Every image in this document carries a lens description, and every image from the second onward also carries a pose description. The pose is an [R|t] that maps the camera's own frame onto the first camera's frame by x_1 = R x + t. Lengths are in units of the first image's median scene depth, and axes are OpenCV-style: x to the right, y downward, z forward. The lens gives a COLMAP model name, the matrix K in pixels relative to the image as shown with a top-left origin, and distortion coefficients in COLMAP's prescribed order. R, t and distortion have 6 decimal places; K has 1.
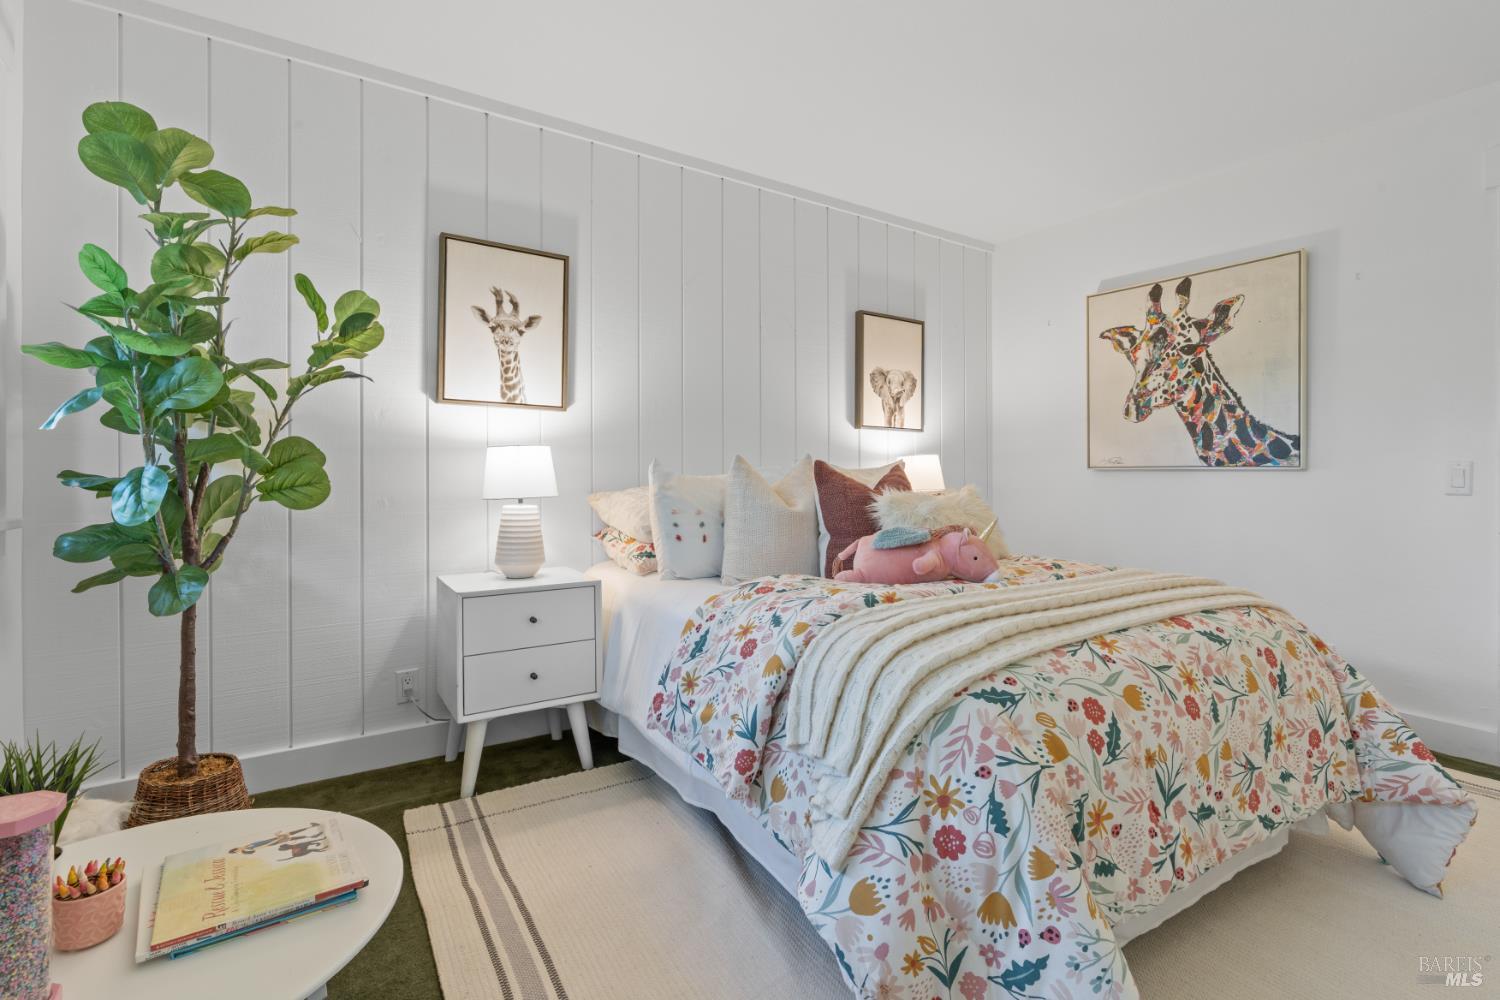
lens RADIAL K [[692.3, 0, 752.2], [0, 692.3, 460.7], [0, 0, 1]] dist [0.014492, 0.000349]
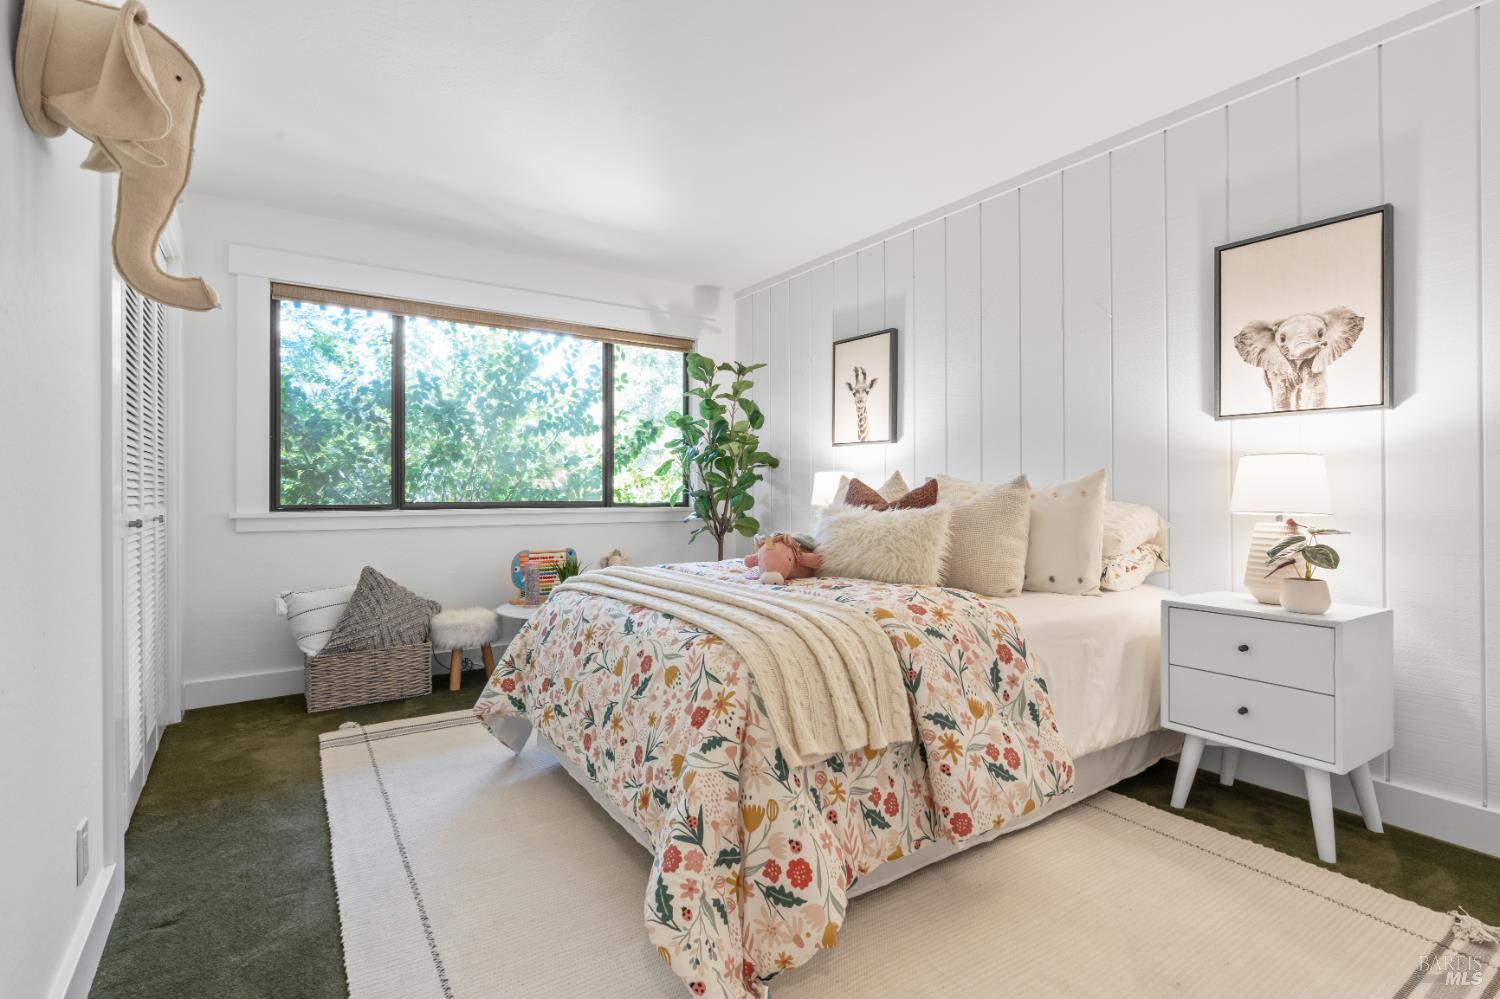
lens RADIAL K [[704.7, 0, 750.0], [0, 704.7, 499.5], [0, 0, 1]] dist [-0.060977, 0.000346]
pose [[0.015359, 0.005380, -0.999868, 1.039802], [0.019185, 0.999800, 0.005674, 0.023152], [0.999698, -0.019269, 0.015253, 0.672259]]
